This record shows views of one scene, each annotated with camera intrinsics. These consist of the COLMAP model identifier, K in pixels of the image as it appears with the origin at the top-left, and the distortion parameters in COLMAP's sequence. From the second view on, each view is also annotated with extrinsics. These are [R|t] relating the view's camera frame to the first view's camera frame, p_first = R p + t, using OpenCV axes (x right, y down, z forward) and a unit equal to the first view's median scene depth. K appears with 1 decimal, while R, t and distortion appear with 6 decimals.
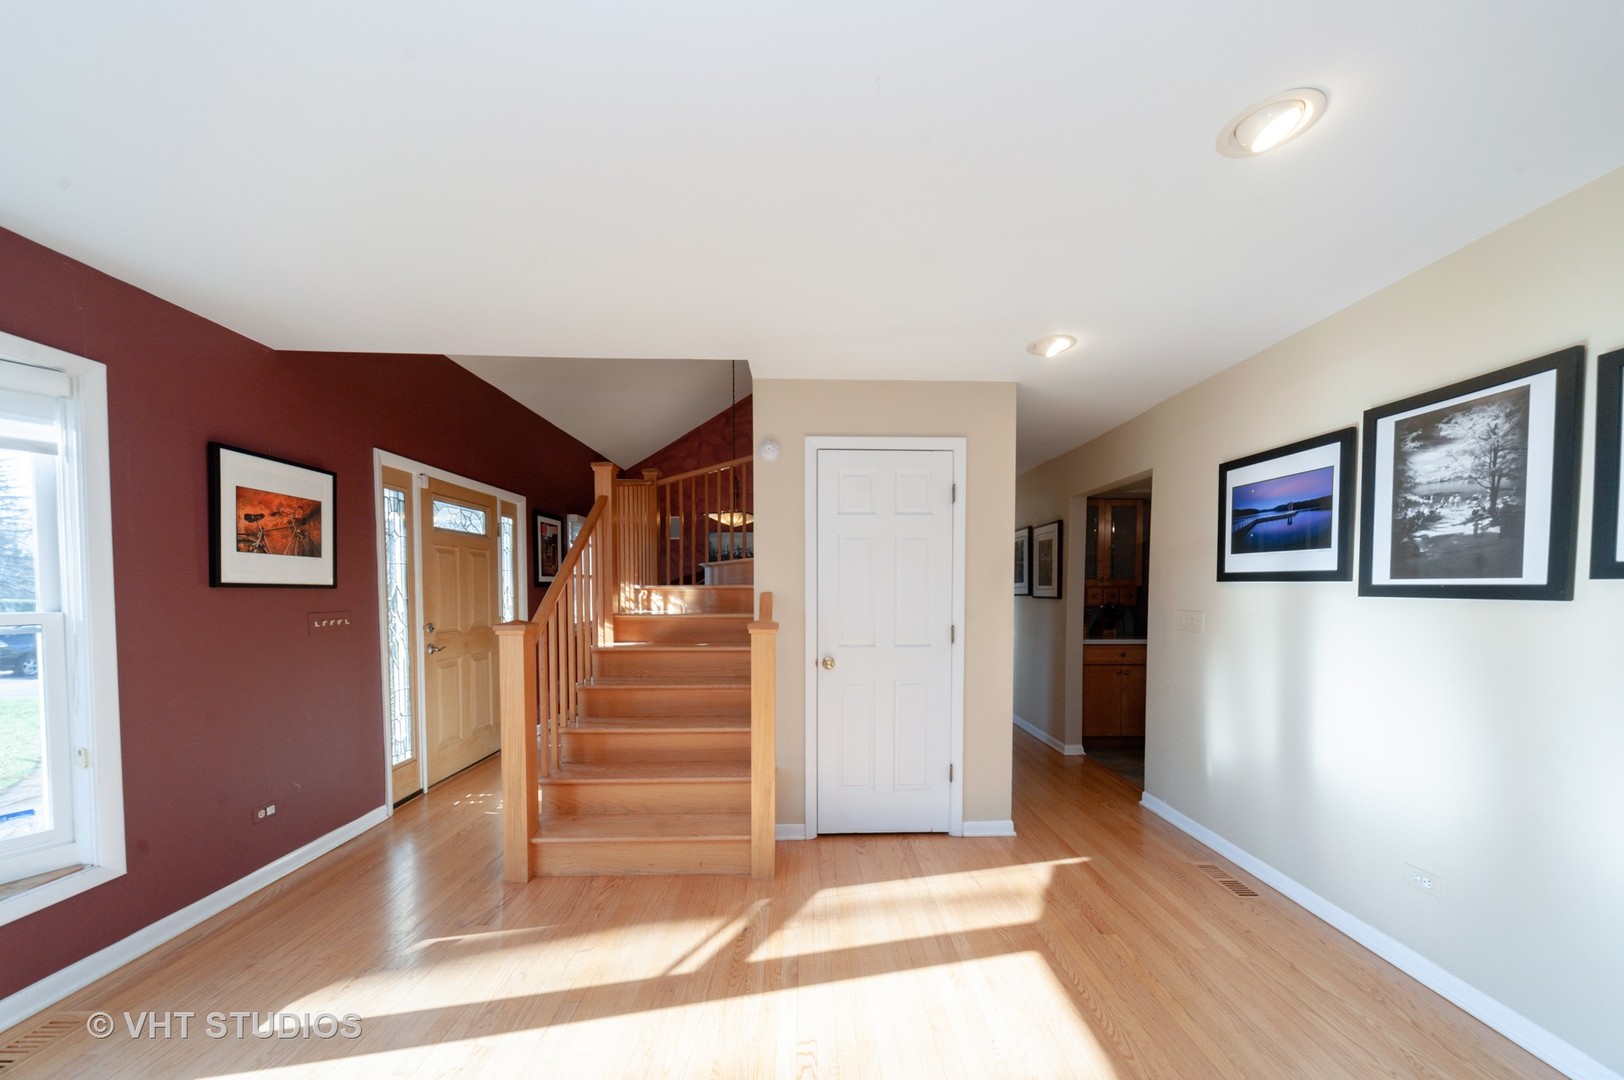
lens RADIAL K [[565.2, 0, 819.6], [0, 565.2, 608.6], [0, 0, 1]] dist [-0.001699, -0.000288]
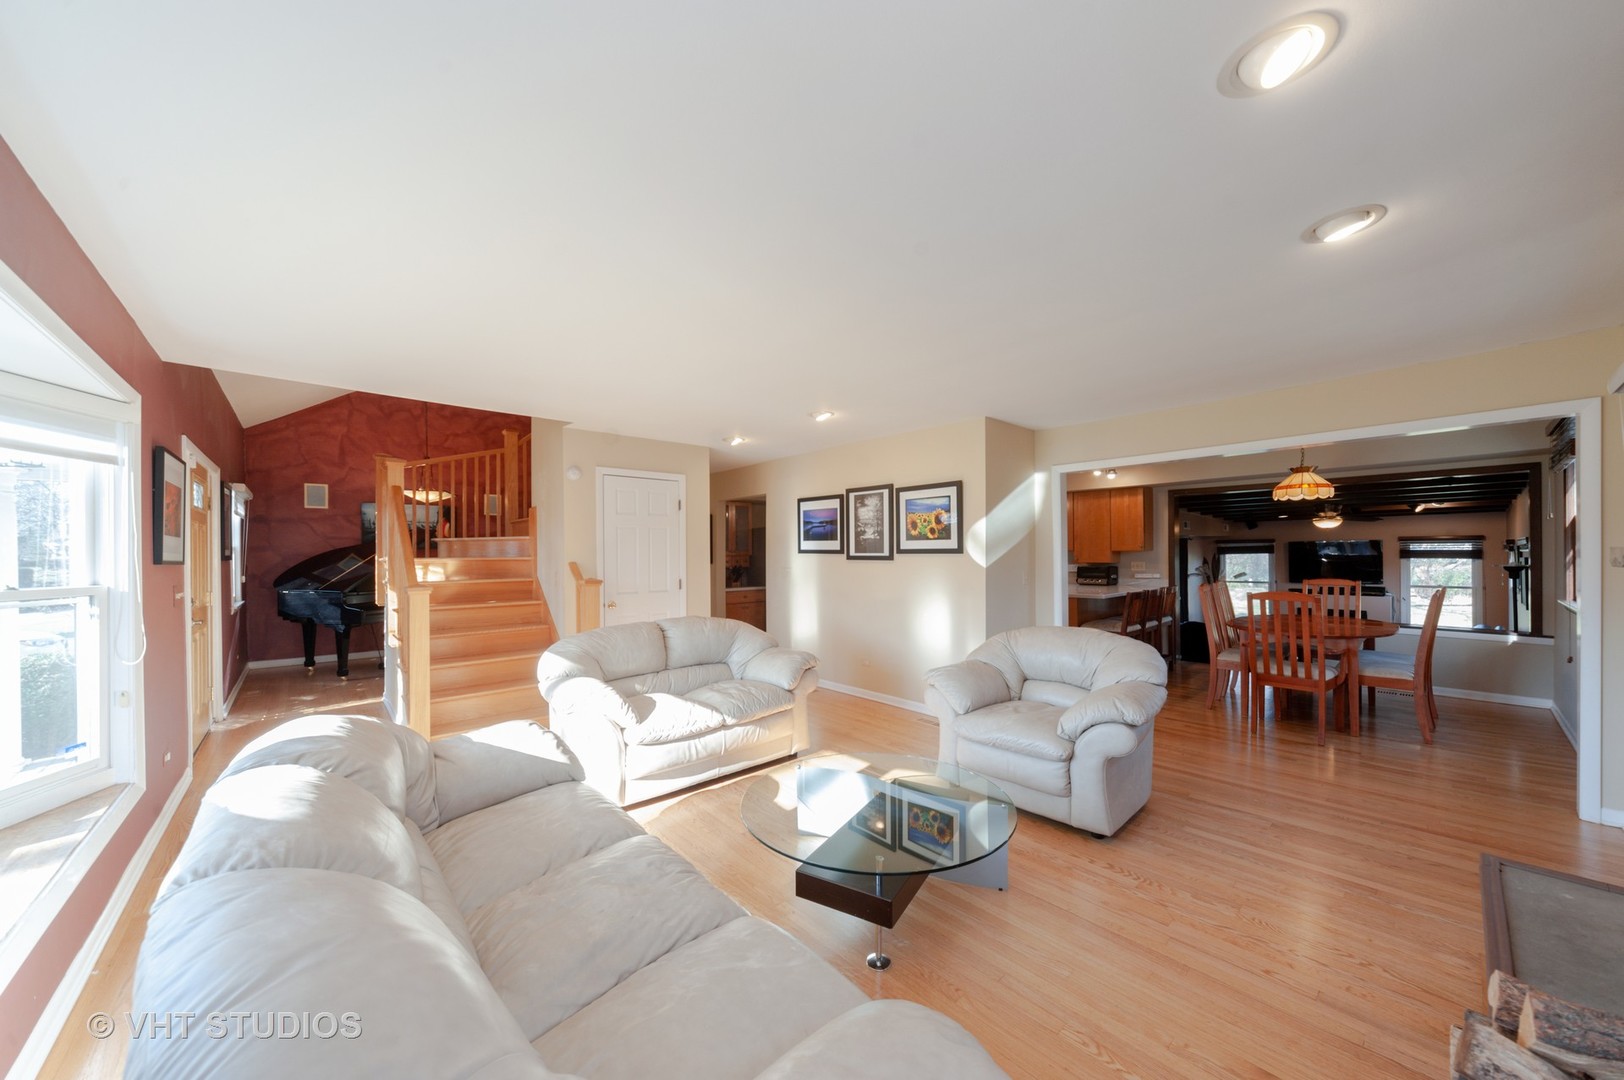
lens RADIAL K [[574.4, 0, 816.3], [0, 574.4, 549.8], [0, 0, 1]] dist [-0.009994, -0.000183]
pose [[0.763495, -0.001591, 0.645812, -0.637112], [0.031326, 0.998911, -0.034573, 0.014250], [-0.645054, 0.046627, 0.762713, -0.690063]]
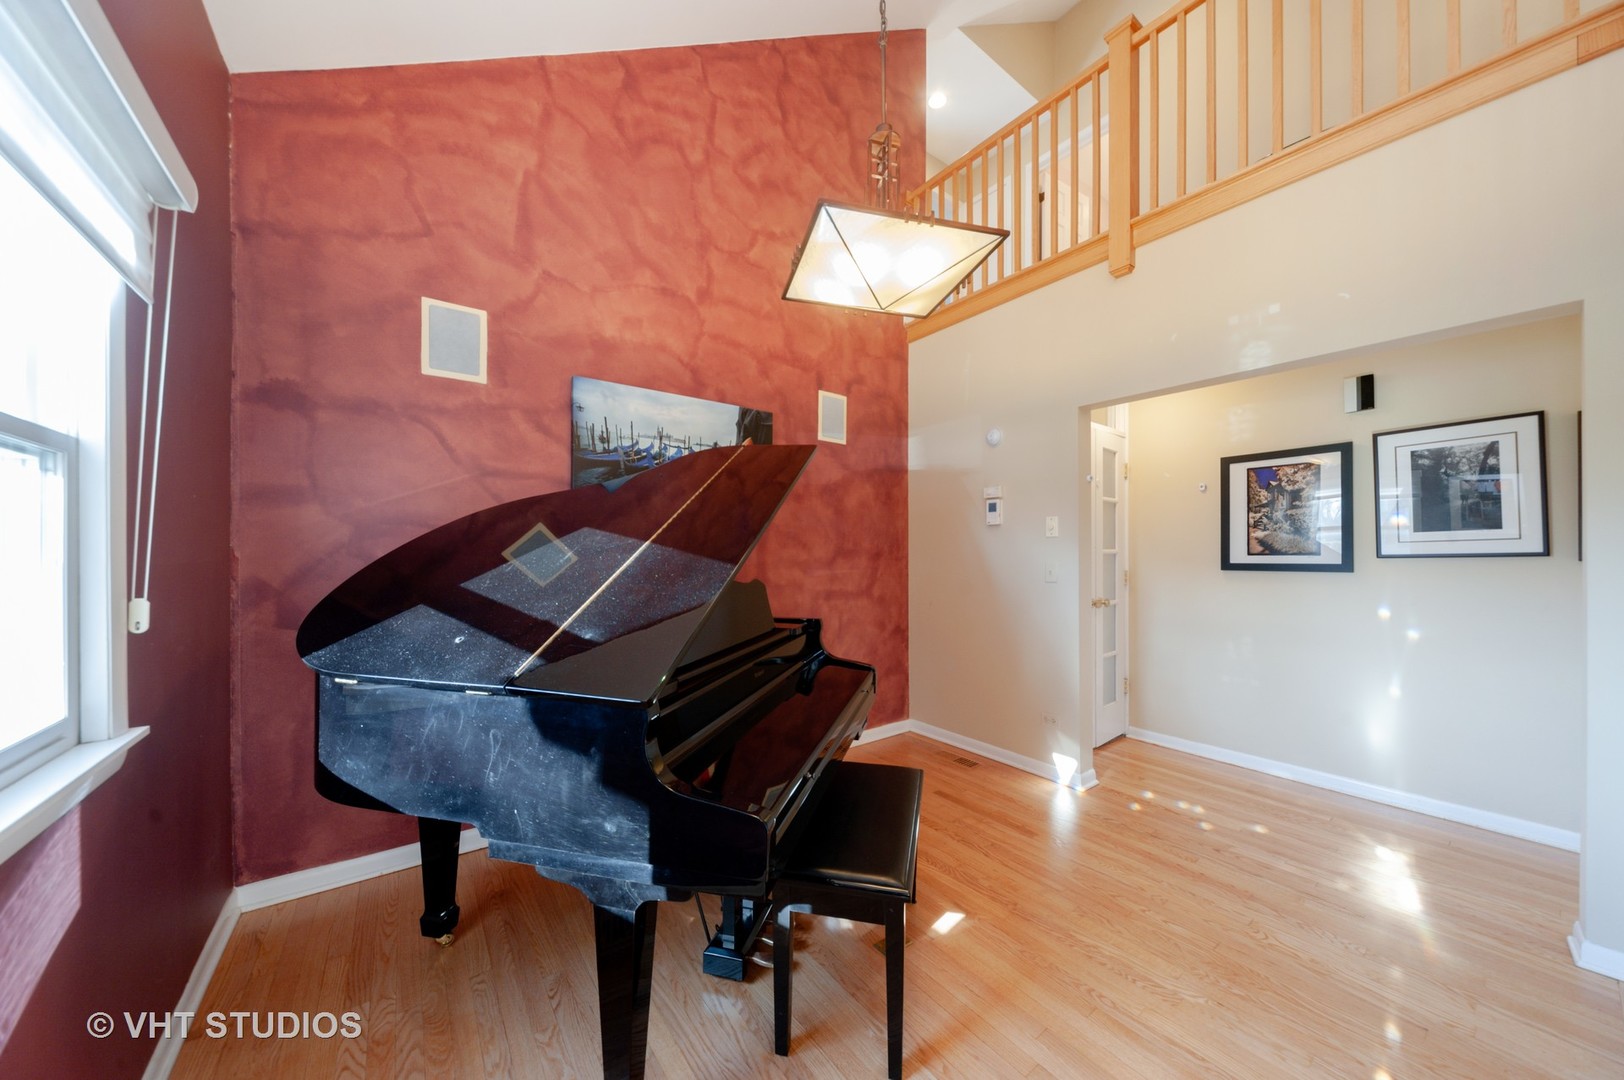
lens RADIAL K [[565.2, 0, 812.7], [0, 565.2, 556.2], [0, 0, 1]] dist [-0.001699, -0.000288]
pose [[0.821704, 0.008570, 0.569851, -0.736787], [0.007077, 0.999656, -0.025238, -0.047036], [-0.569871, 0.024771, 0.821361, 1.747165]]
